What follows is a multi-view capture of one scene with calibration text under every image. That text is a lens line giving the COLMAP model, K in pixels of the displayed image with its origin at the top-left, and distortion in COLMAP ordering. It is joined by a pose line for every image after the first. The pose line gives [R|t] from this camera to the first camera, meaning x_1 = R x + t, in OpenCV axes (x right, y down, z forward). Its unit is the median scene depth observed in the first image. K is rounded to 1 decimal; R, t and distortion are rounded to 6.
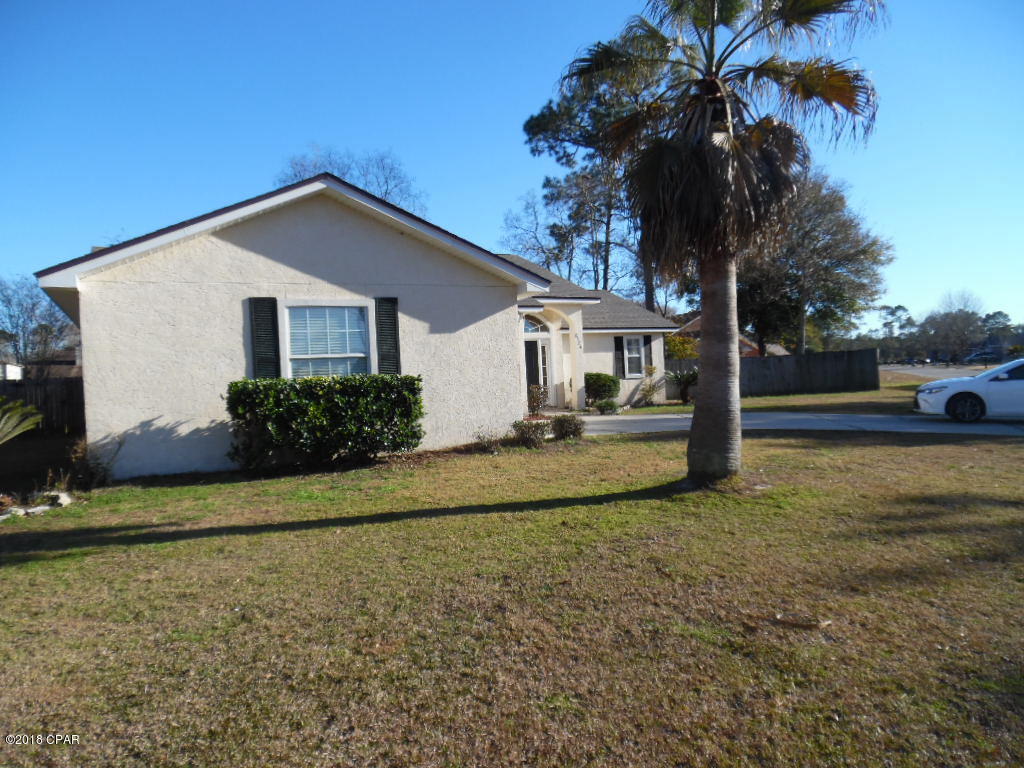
lens RADIAL K [[702.5, 0, 509.6], [0, 702.5, 381.0], [0, 0, 1]] dist [-0.025556, 0.006603]
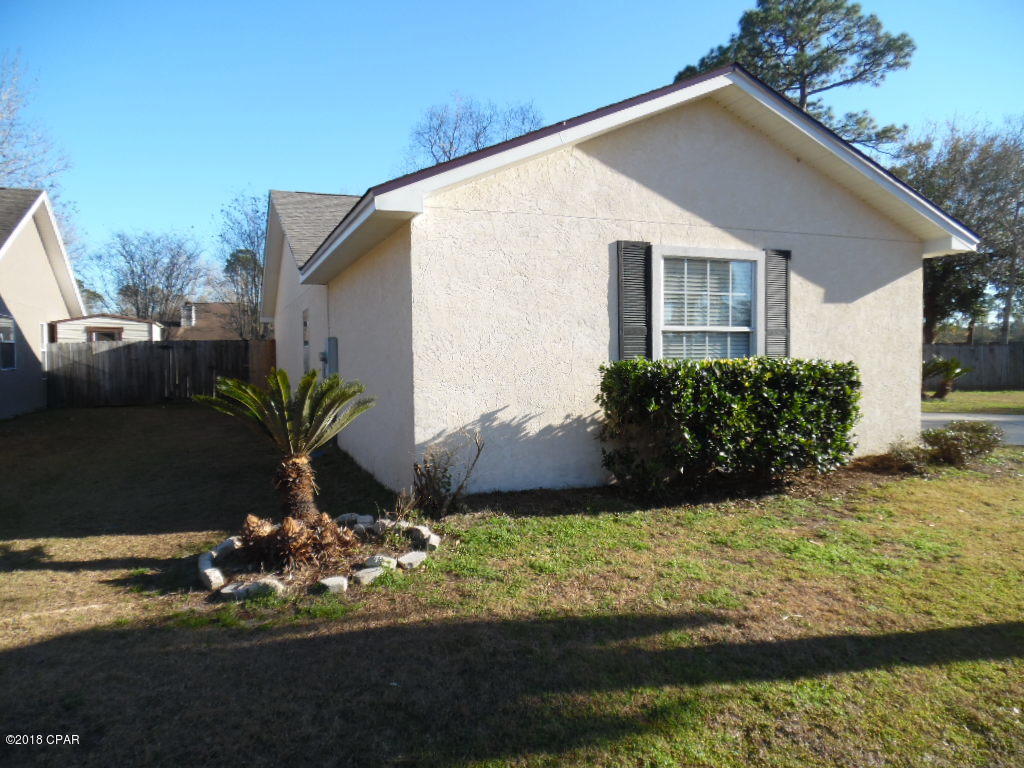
lens RADIAL K [[702.5, 0, 512.3], [0, 702.5, 385.8], [0, 0, 1]] dist [-0.025556, 0.006603]
pose [[0.995873, 0.042291, -0.080298, -0.413834], [-0.038862, 0.998284, 0.043795, -0.001692], [0.082012, -0.040494, 0.995808, 0.287604]]
